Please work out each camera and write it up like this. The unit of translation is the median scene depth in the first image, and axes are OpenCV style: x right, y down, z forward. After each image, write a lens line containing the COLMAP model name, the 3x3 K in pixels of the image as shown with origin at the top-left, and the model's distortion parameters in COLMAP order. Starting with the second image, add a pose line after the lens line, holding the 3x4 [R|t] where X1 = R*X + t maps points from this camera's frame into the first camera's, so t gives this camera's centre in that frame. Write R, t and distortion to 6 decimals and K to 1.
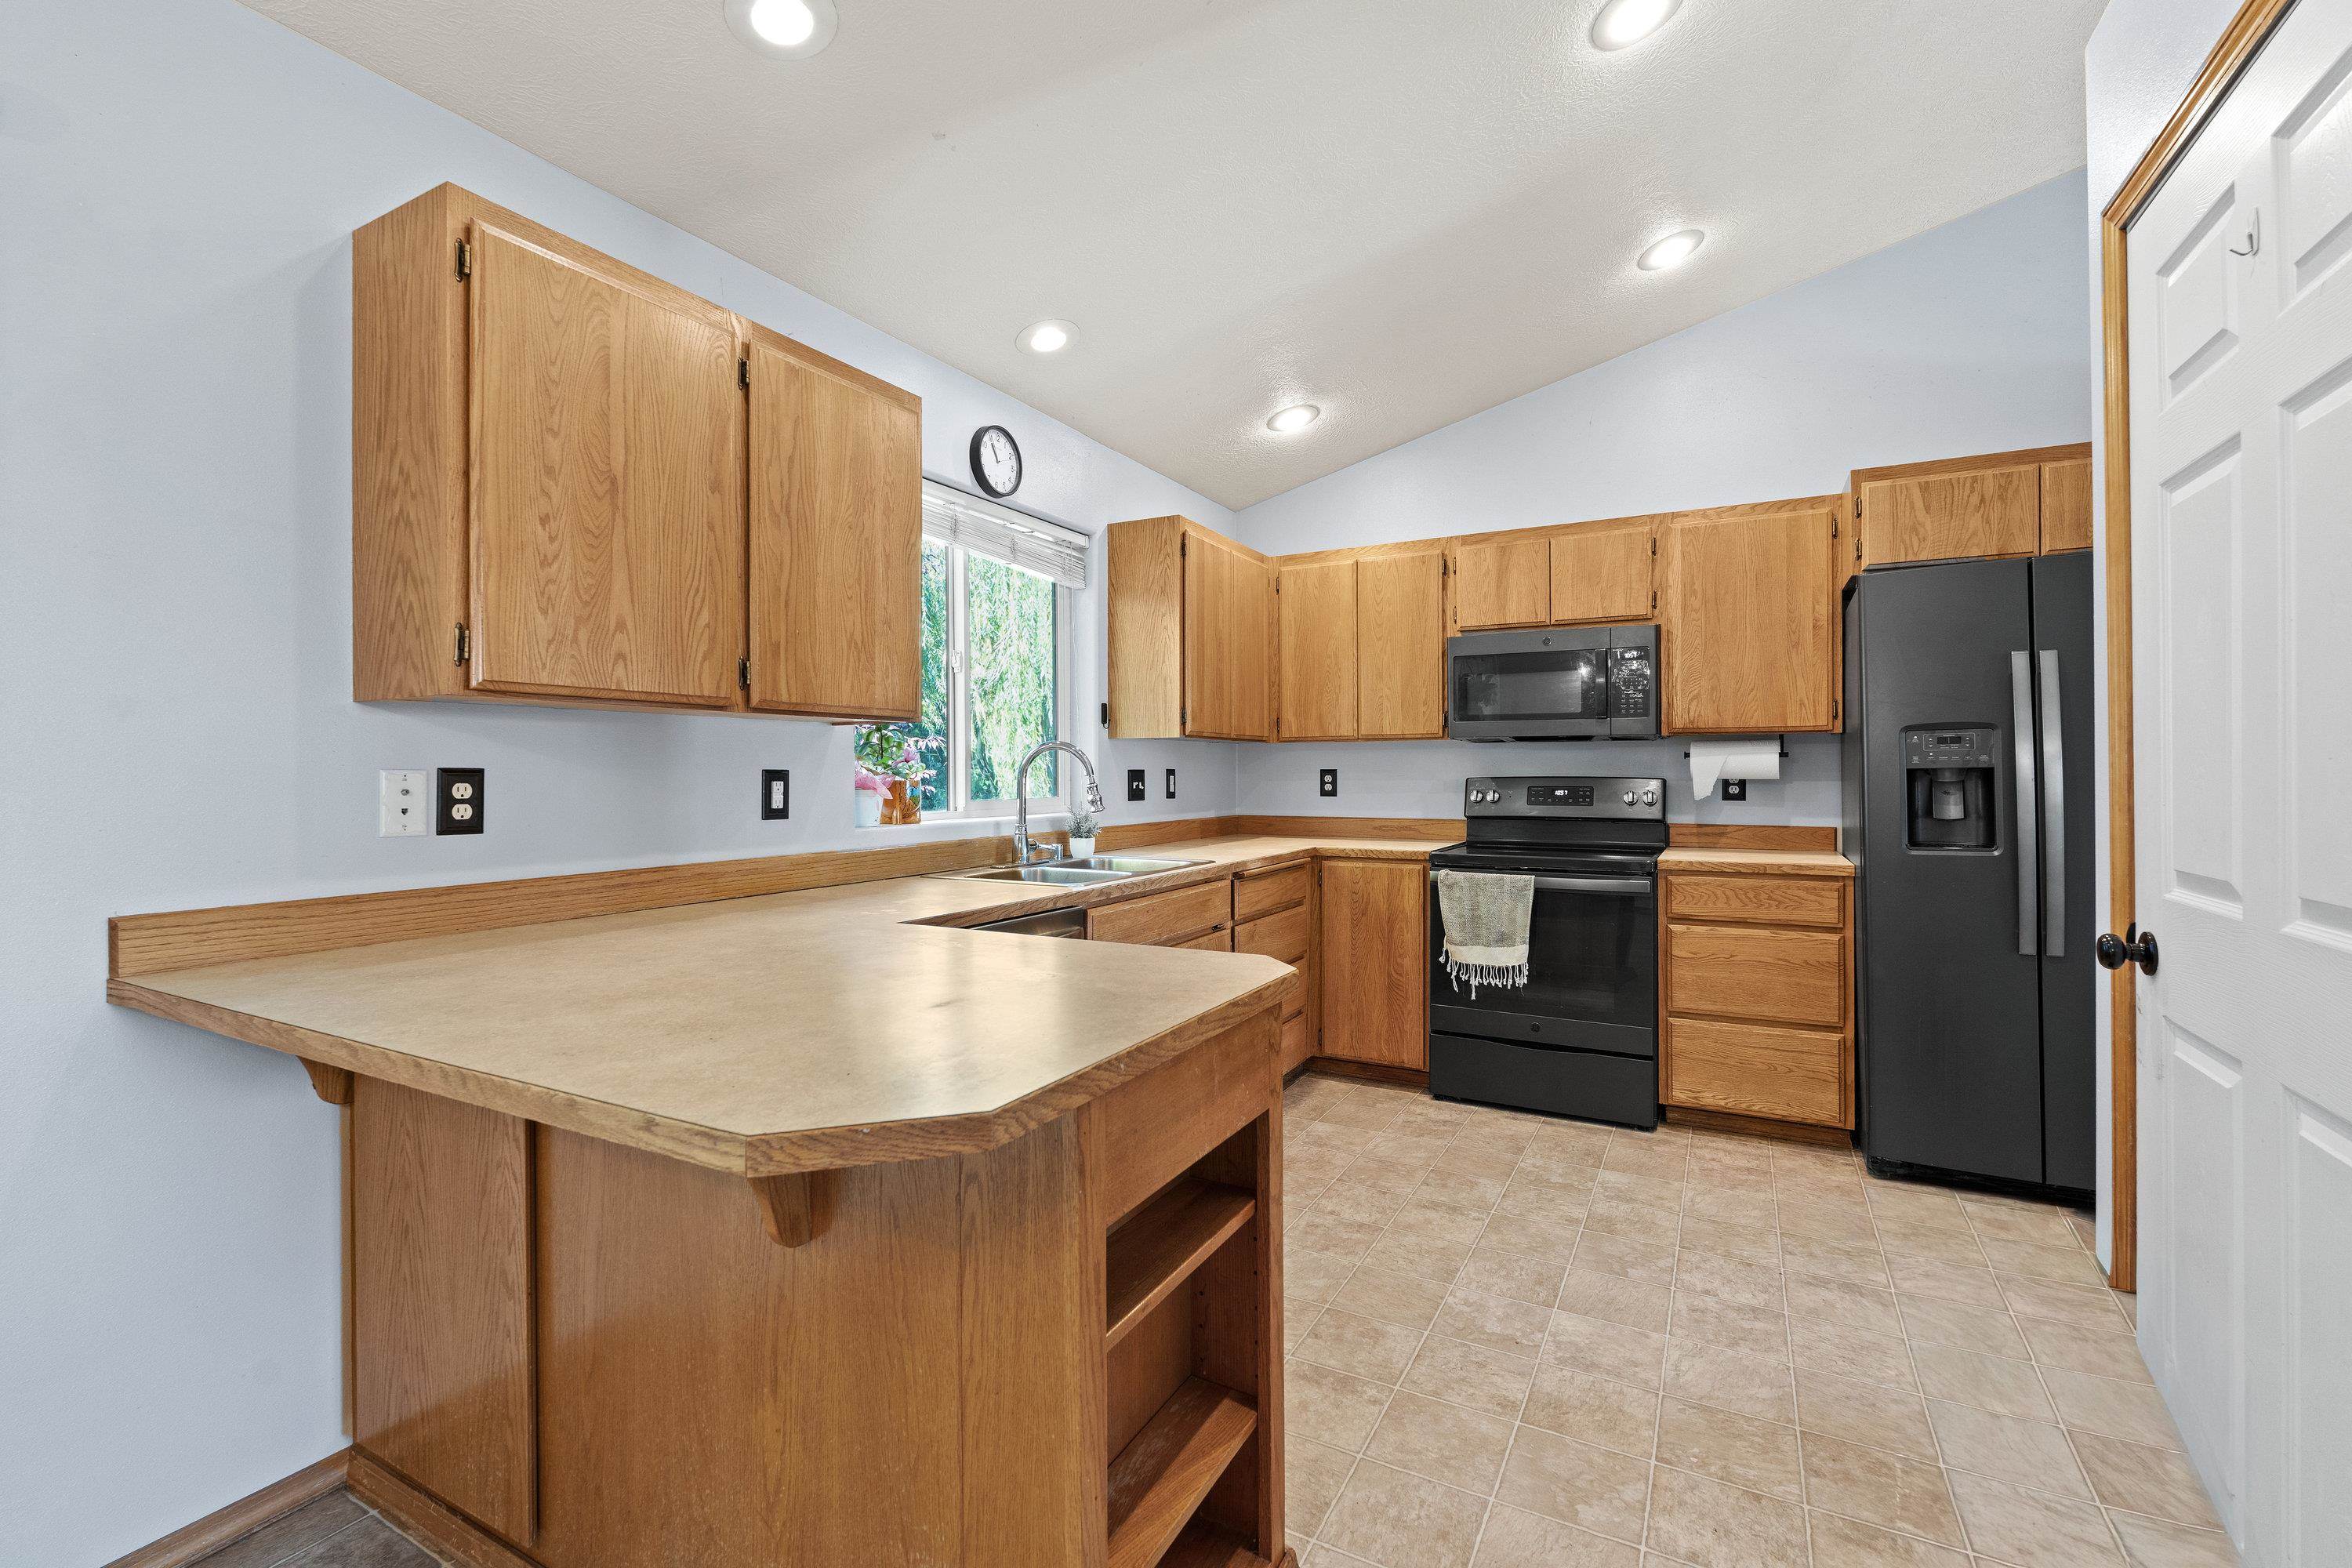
lens RADIAL K [[1025.5, 0, 1180.1], [0, 1025.5, 772.1], [0, 0, 1]] dist [-0.008256, 0.001550]
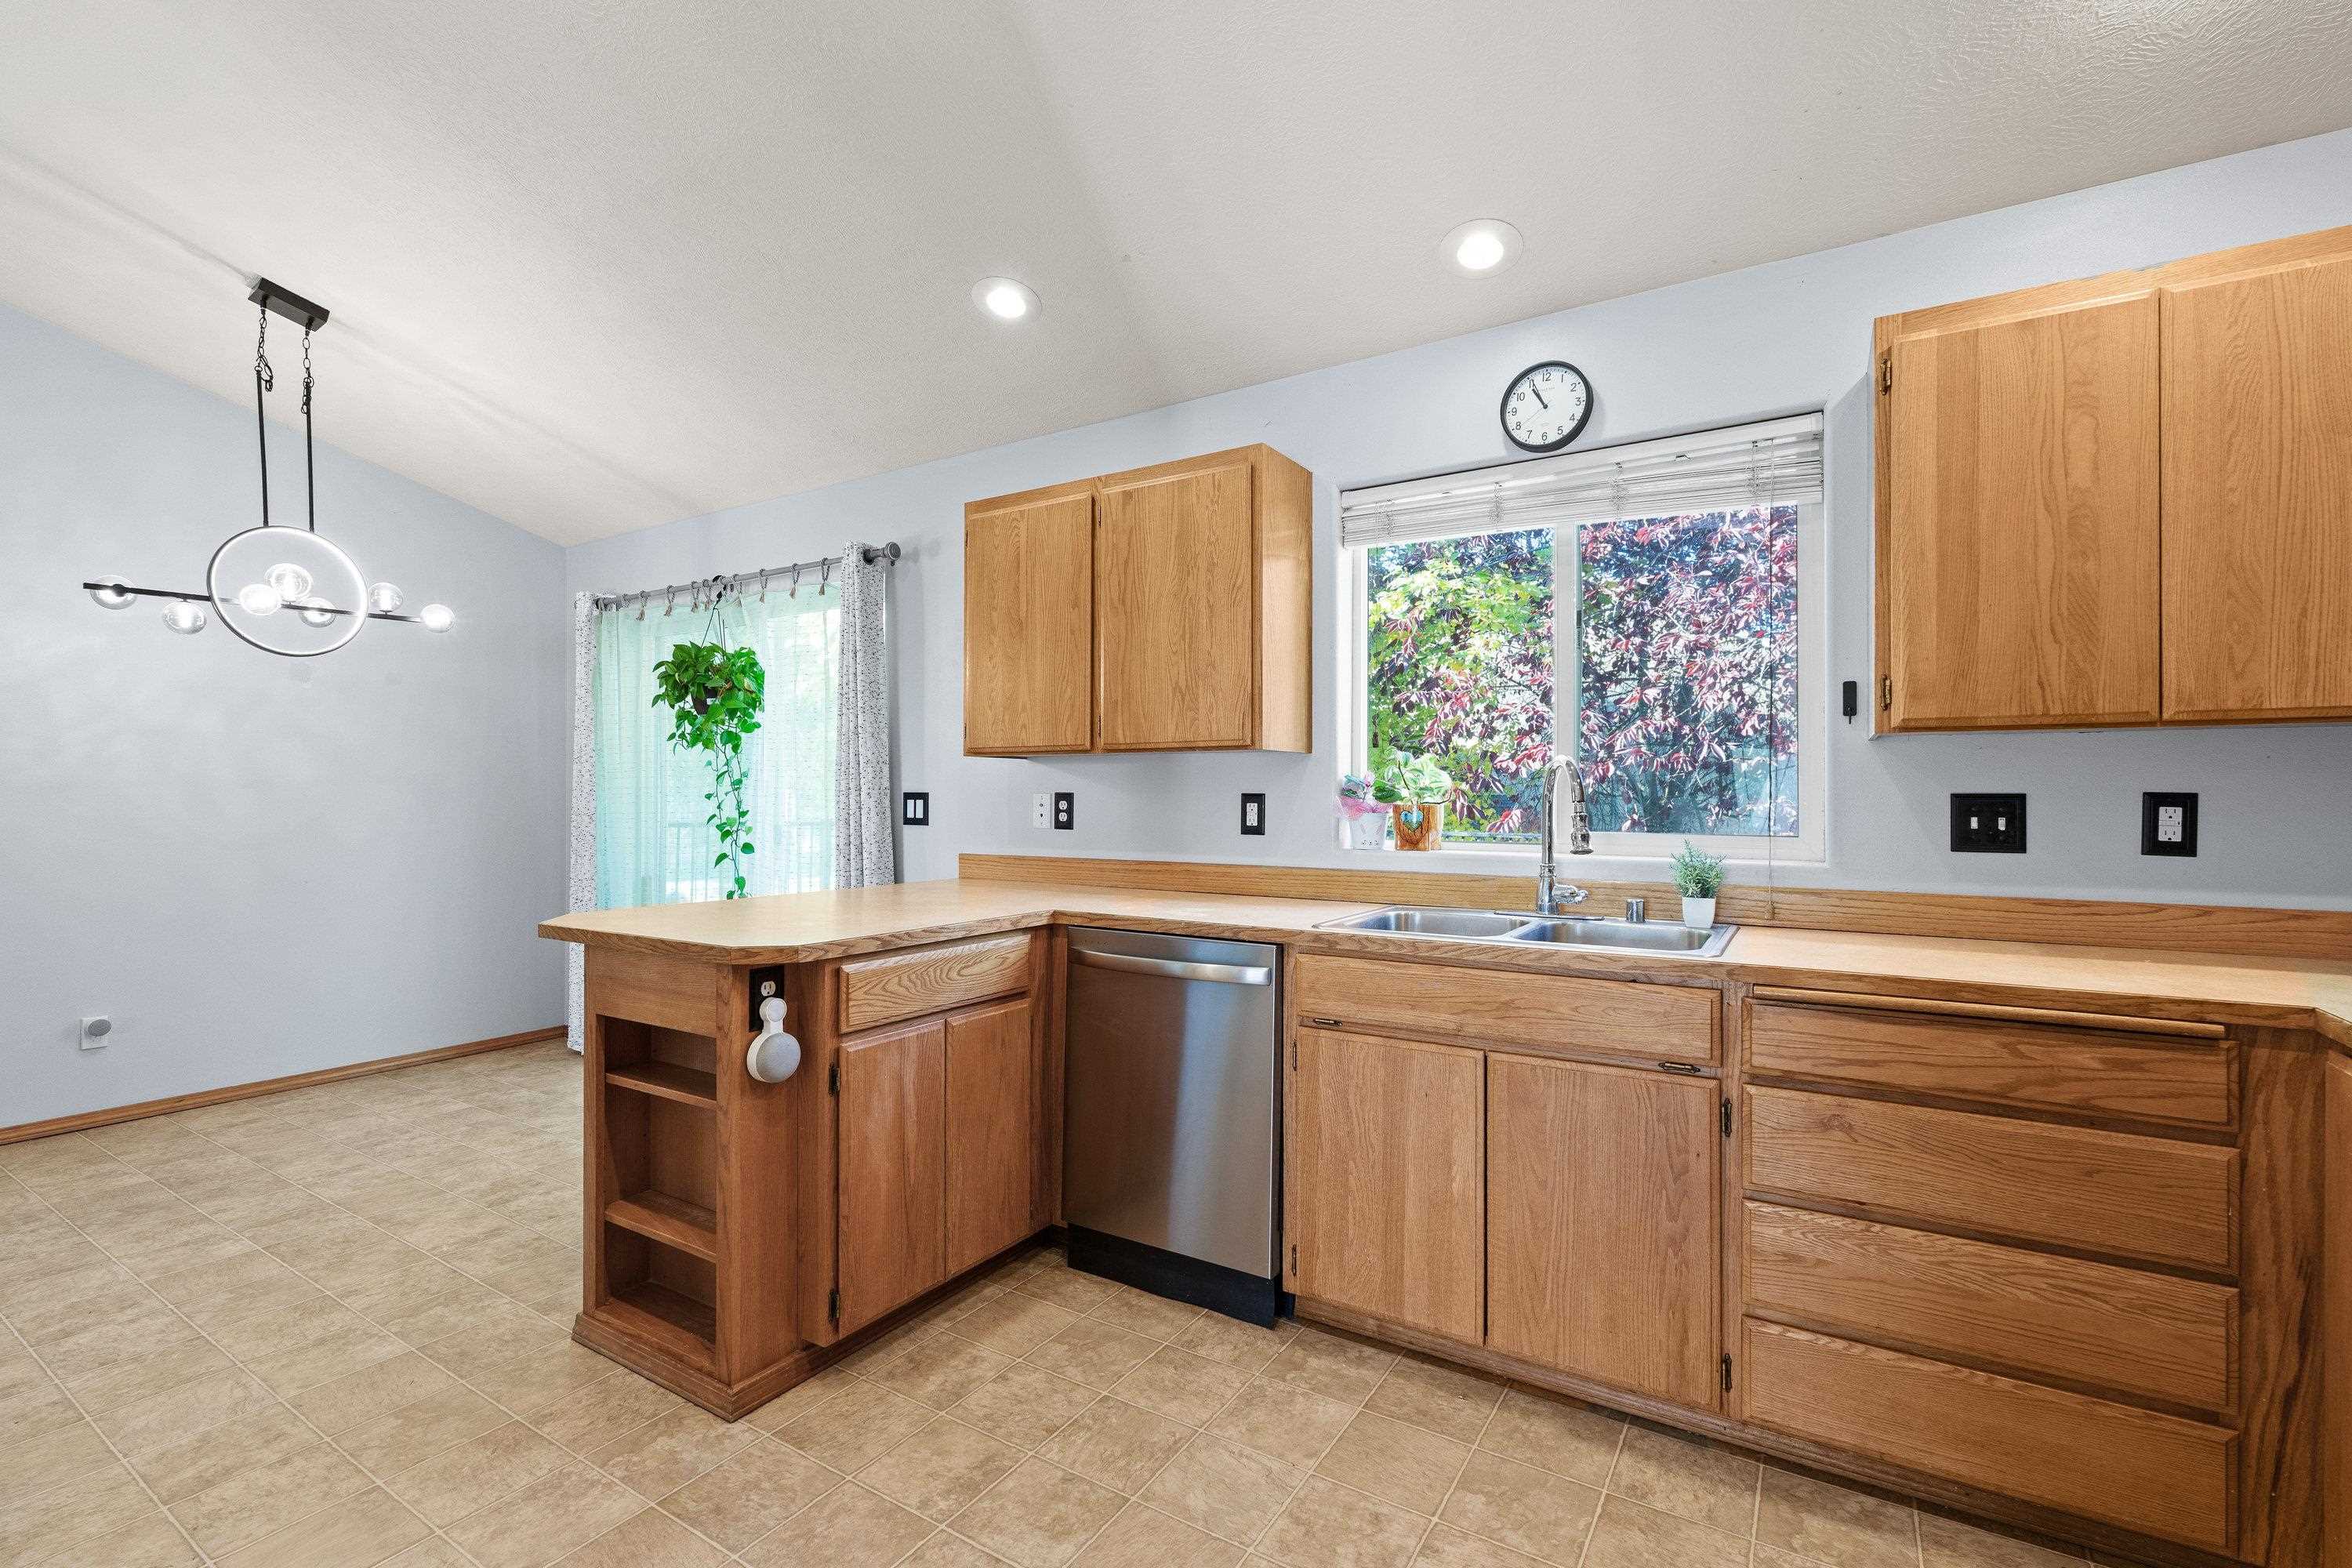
lens RADIAL K [[1025.5, 0, 1159.9], [0, 1025.5, 795.0], [0, 0, 1]] dist [-0.008256, 0.001550]
pose [[-0.070509, 0.002688, -0.997508, 0.888302], [-0.002125, 0.999994, 0.002845, -0.004140], [0.997509, 0.002321, -0.070503, 0.975553]]
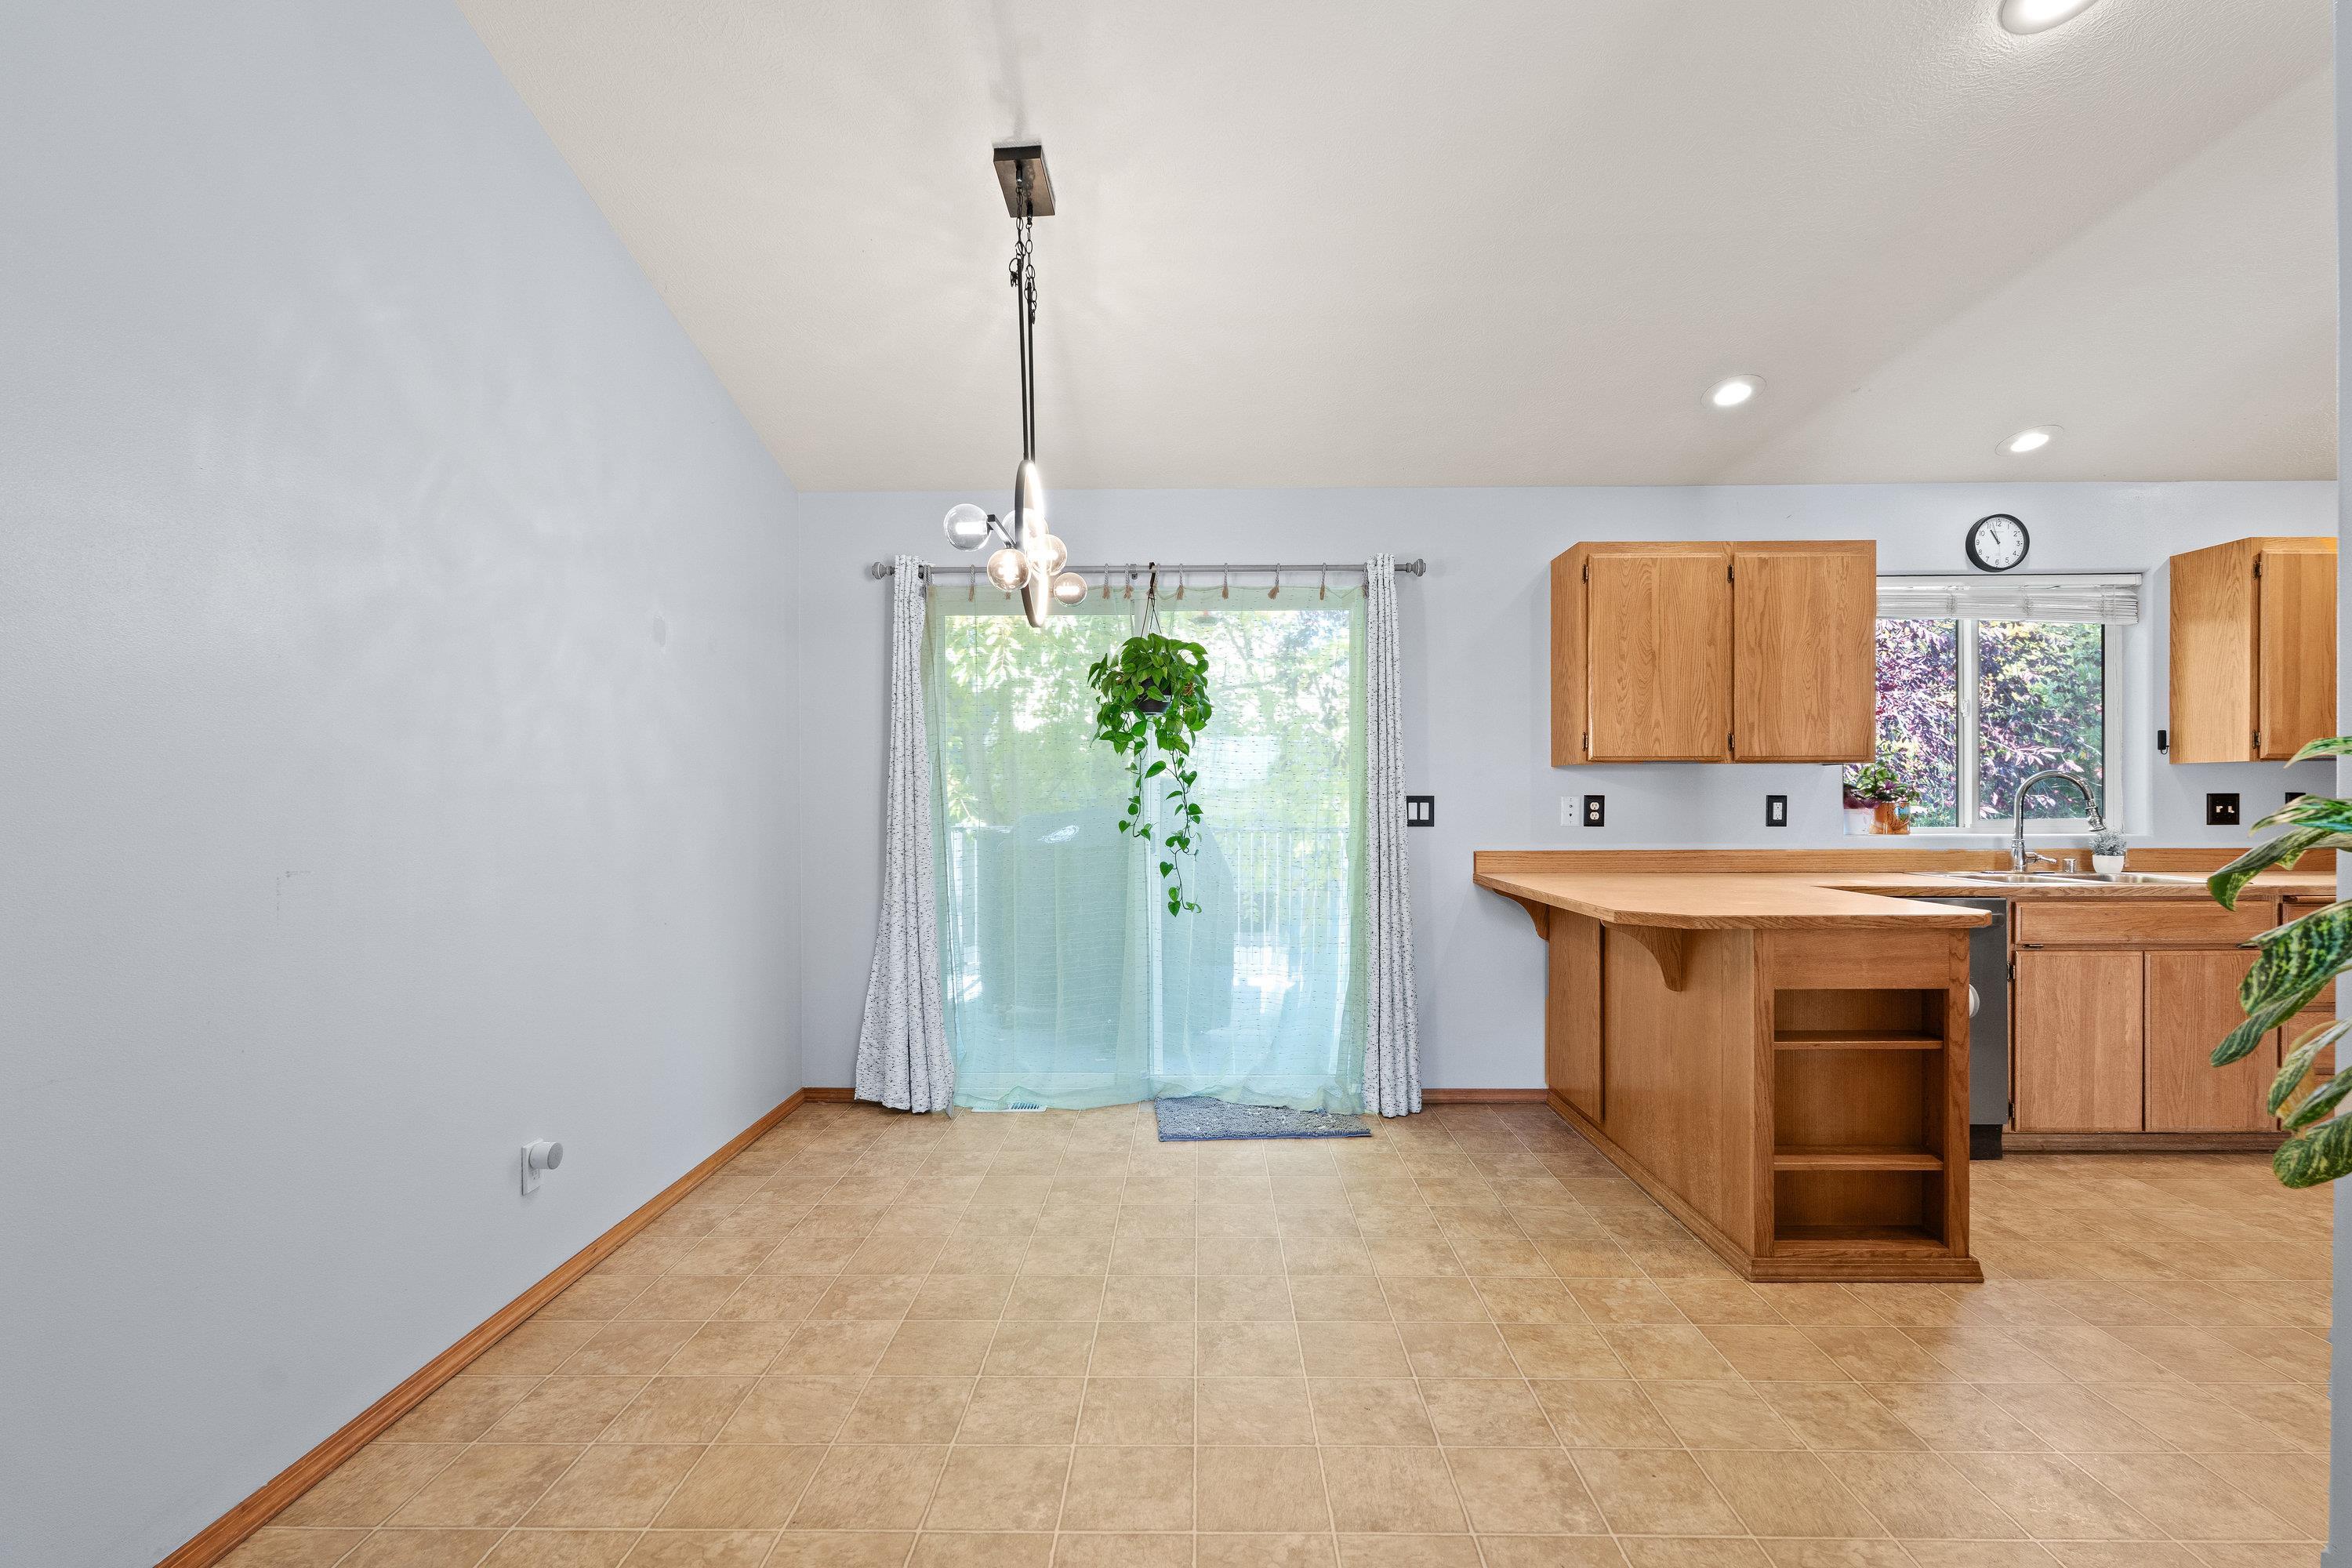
lens RADIAL K [[1025.5, 0, 1173.9], [0, 1025.5, 807.1], [0, 0, 1]] dist [-0.008256, 0.001550]
pose [[0.454092, 0.008597, -0.890913, 0.657942], [0.001643, 0.999944, 0.010487, -0.002587], [0.890953, -0.006226, 0.454053, -0.615197]]
